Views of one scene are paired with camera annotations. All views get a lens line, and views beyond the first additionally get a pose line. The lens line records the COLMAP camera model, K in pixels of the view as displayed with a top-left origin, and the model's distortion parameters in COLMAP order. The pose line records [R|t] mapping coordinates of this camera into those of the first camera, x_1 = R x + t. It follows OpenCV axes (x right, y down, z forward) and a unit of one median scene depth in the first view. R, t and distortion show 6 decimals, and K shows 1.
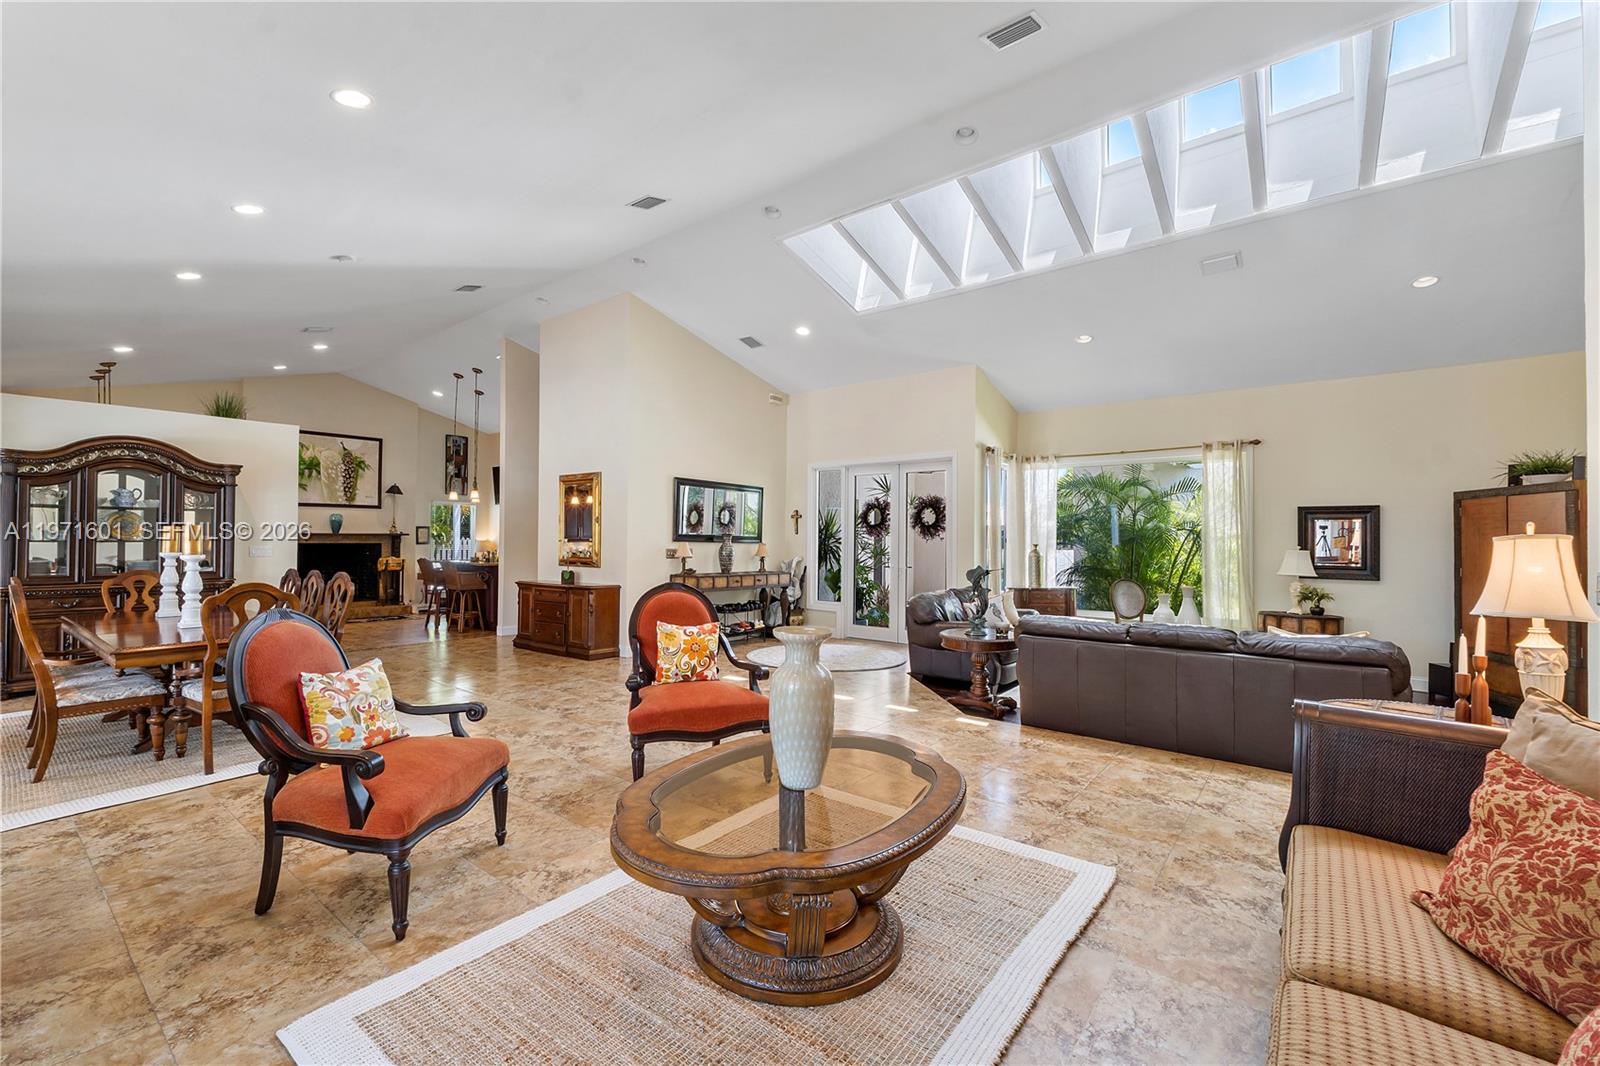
lens RADIAL K [[677.5, 0, 791.0], [0, 677.5, 531.7], [0, 0, 1]] dist [-0.008040, -0.000175]
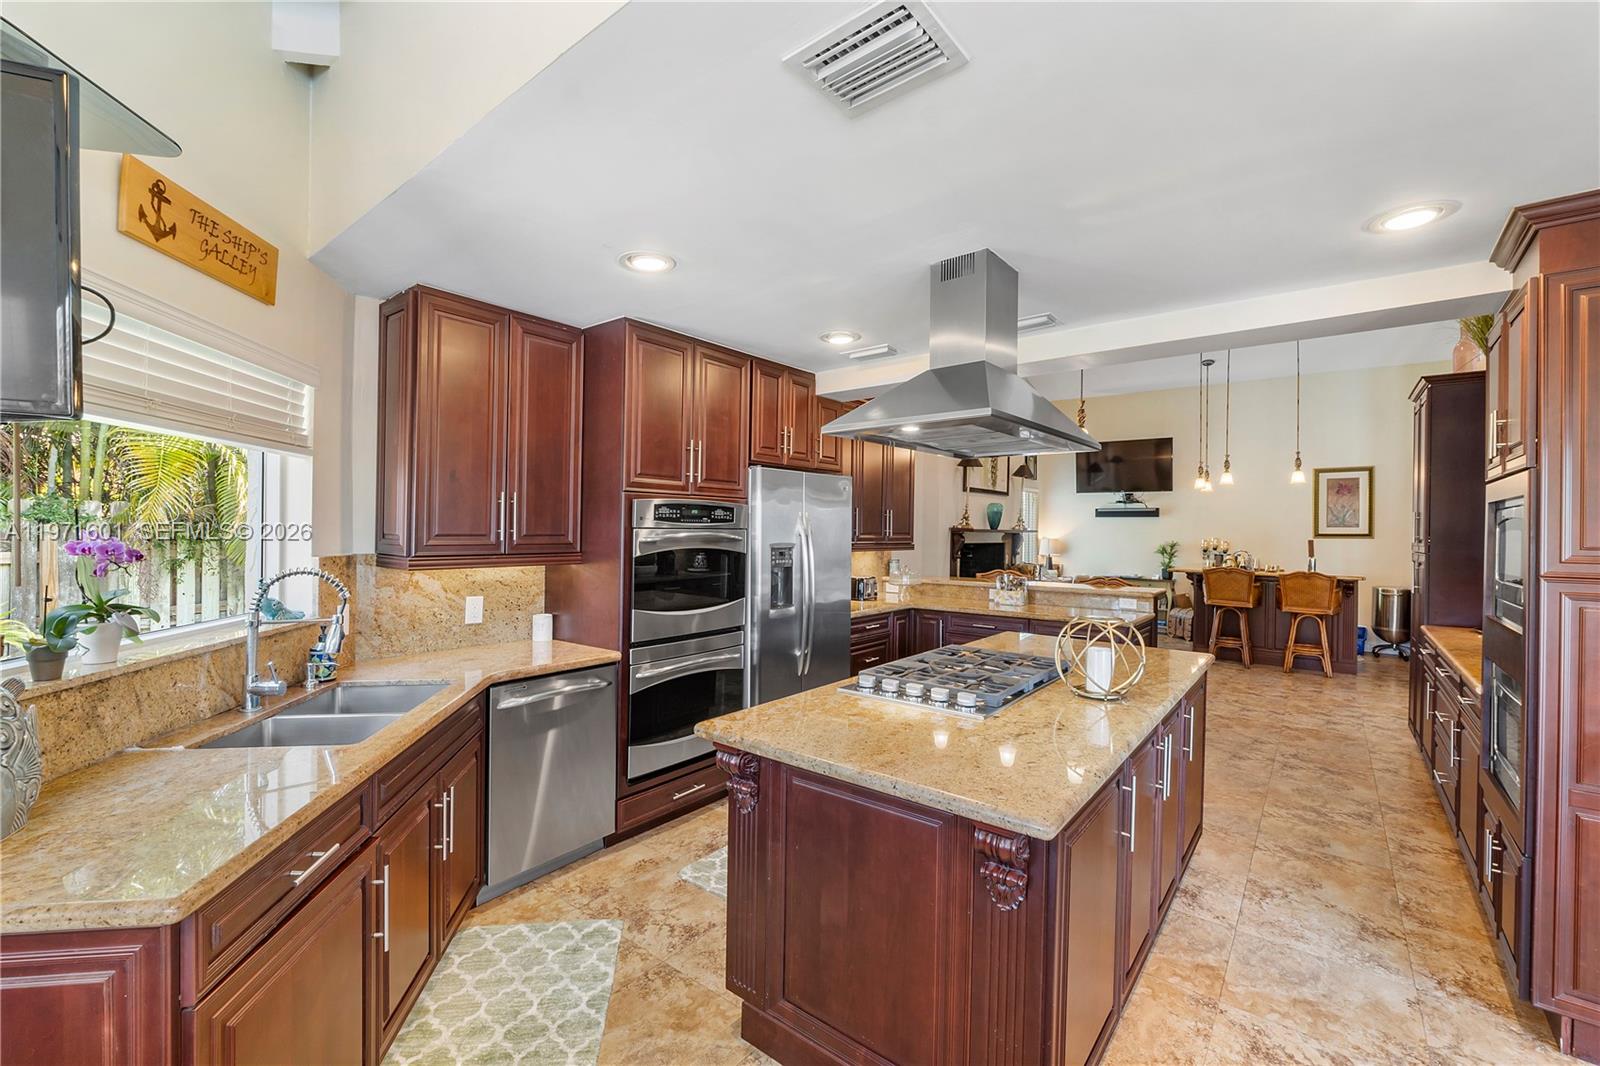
lens RADIAL K [[677.5, 0, 784.4], [0, 677.5, 526.3], [0, 0, 1]] dist [-0.008040, -0.000175]
pose [[0.999977, 0.005609, -0.003694, -1.035756], [-0.005608, 0.999984, 0.000291, -0.000311], [0.003695, -0.000270, 0.999993, 0.310873]]
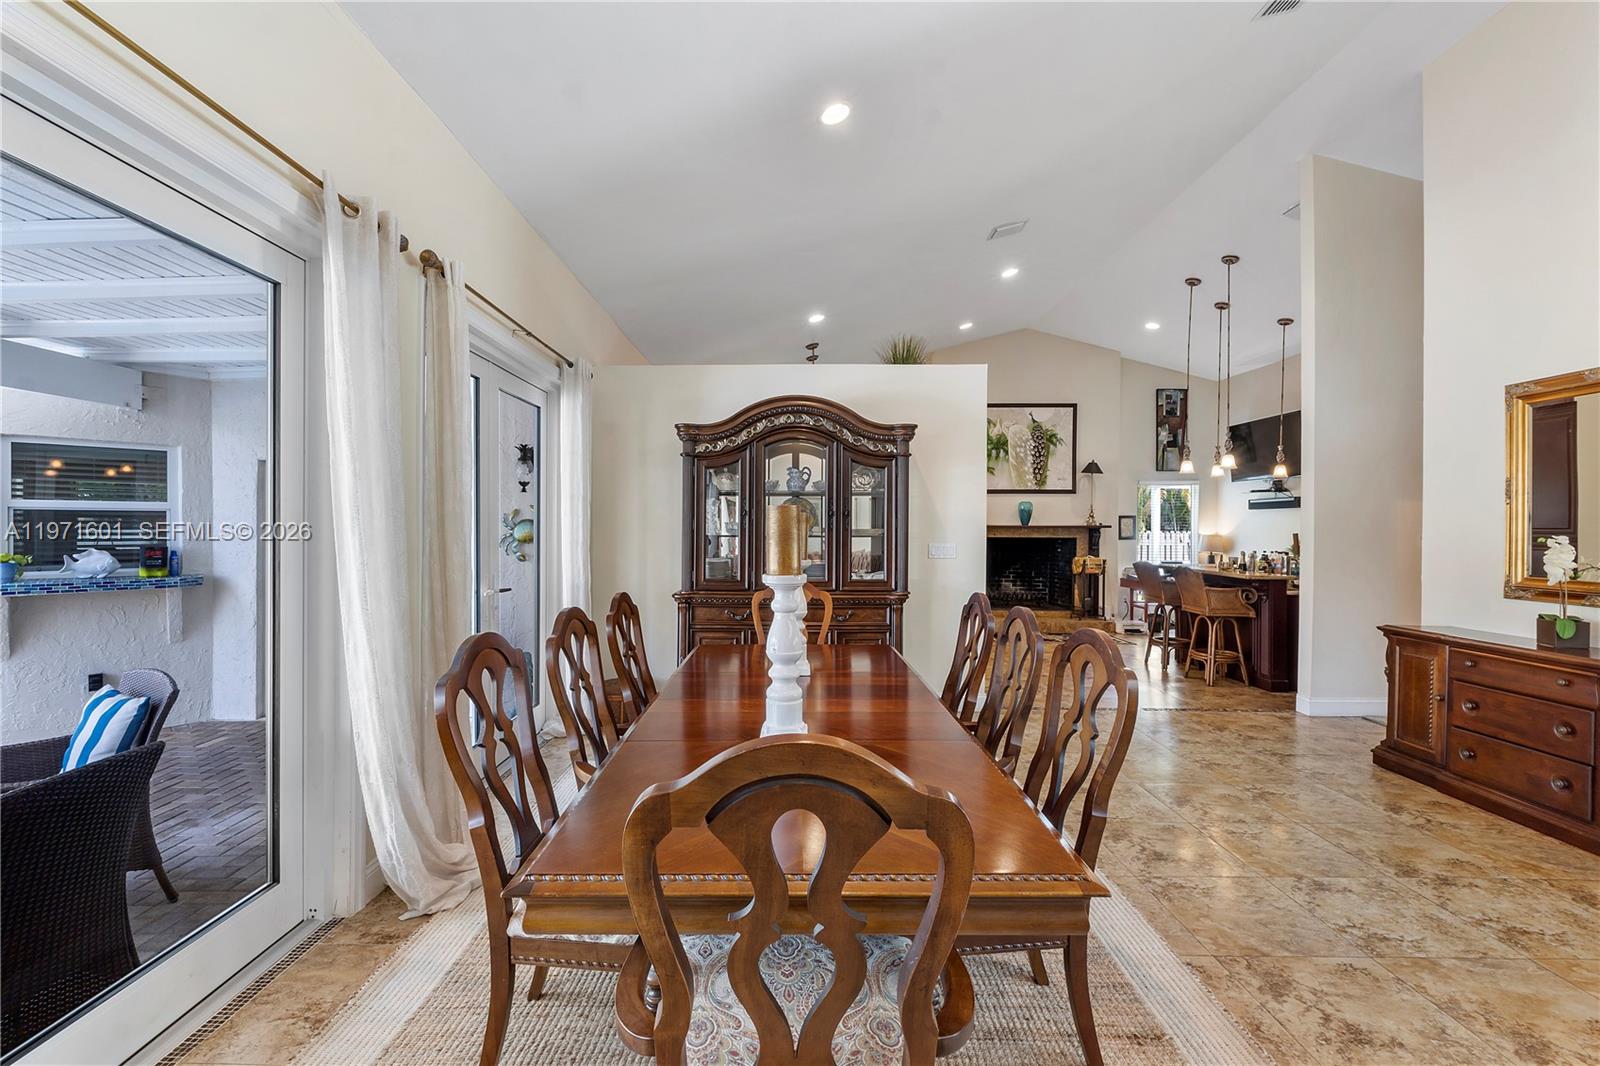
lens RADIAL K [[677.5, 0, 790.4], [0, 677.5, 531.0], [0, 0, 1]] dist [-0.008040, -0.000175]
pose [[0.613192, 0.000875, -0.789934, -0.235074], [0.007489, 0.999948, 0.006921, 0.001437], [0.789899, -0.010160, 0.613153, 0.319276]]
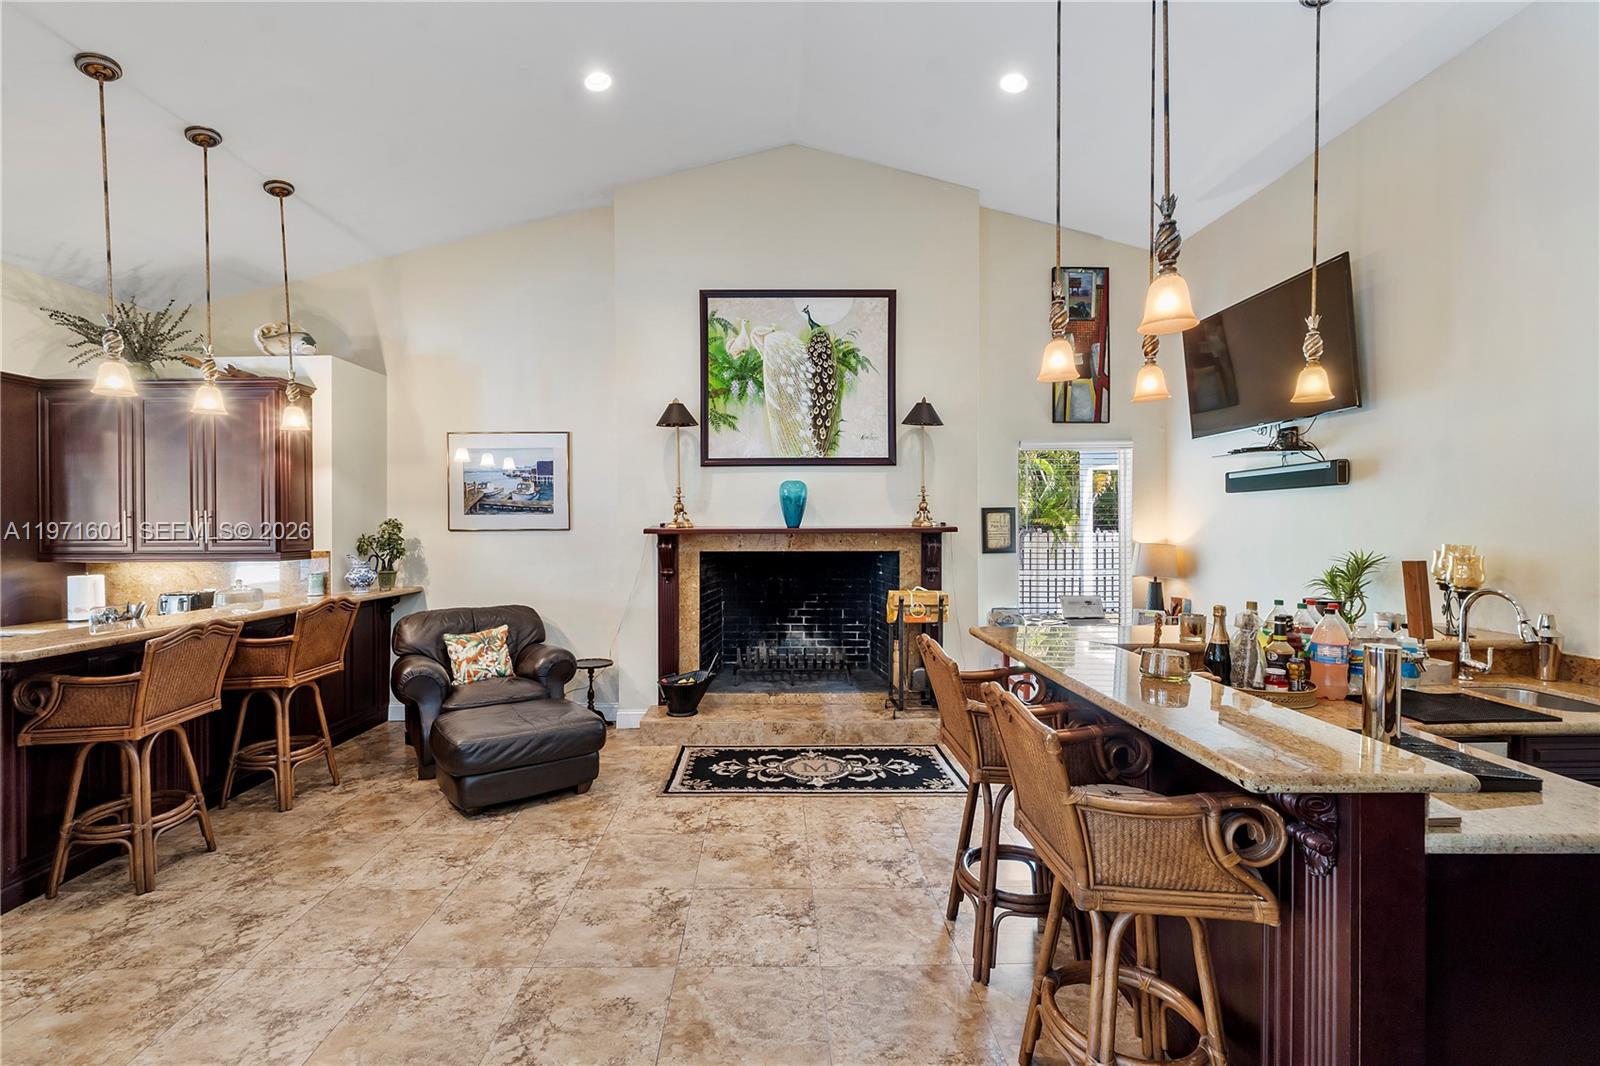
lens RADIAL K [[677.5, 0, 787.6], [0, 677.5, 527.3], [0, 0, 1]] dist [-0.008040, -0.000175]
pose [[0.636527, -0.006502, -0.771227, -0.412389], [0.013175, 0.999910, 0.002444, 0.000964], [0.771142, -0.011717, 0.636556, 0.847342]]
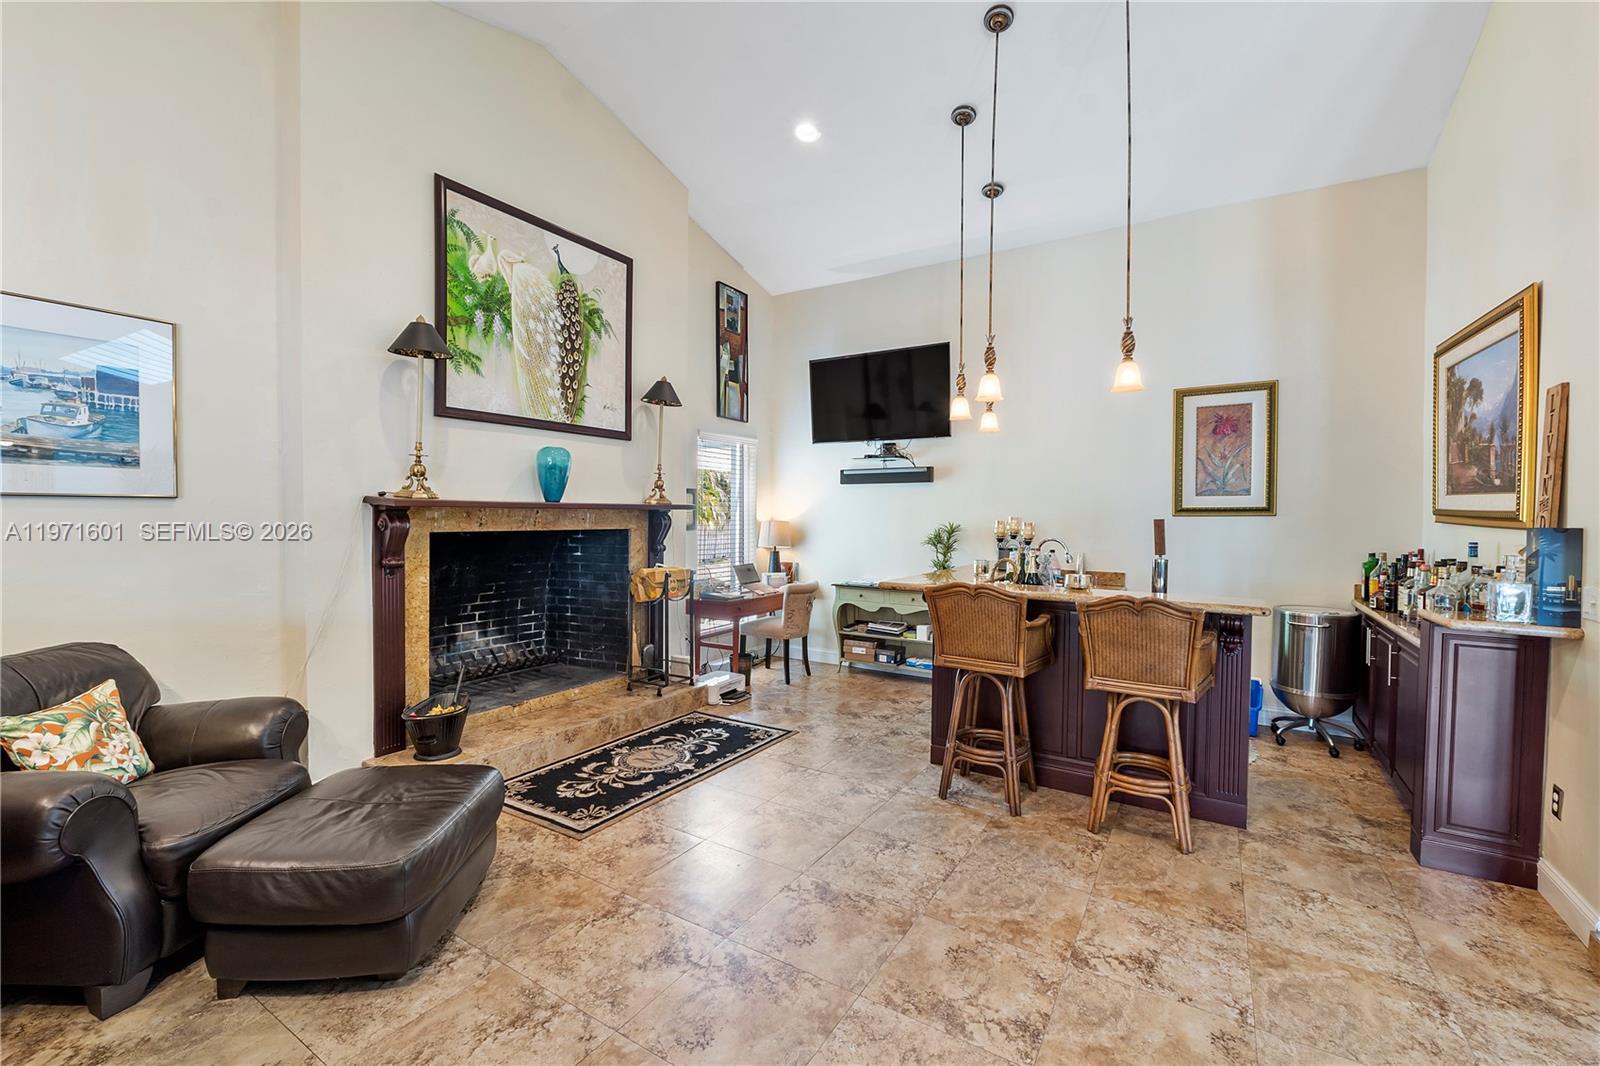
lens RADIAL K [[677.5, 0, 783.7], [0, 677.5, 526.7], [0, 0, 1]] dist [-0.008040, -0.000175]
pose [[0.994164, -0.002284, 0.107851, -0.684075], [-0.000428, 0.999685, 0.025109, 0.006903], [-0.107875, -0.025008, 0.993850, 0.734618]]
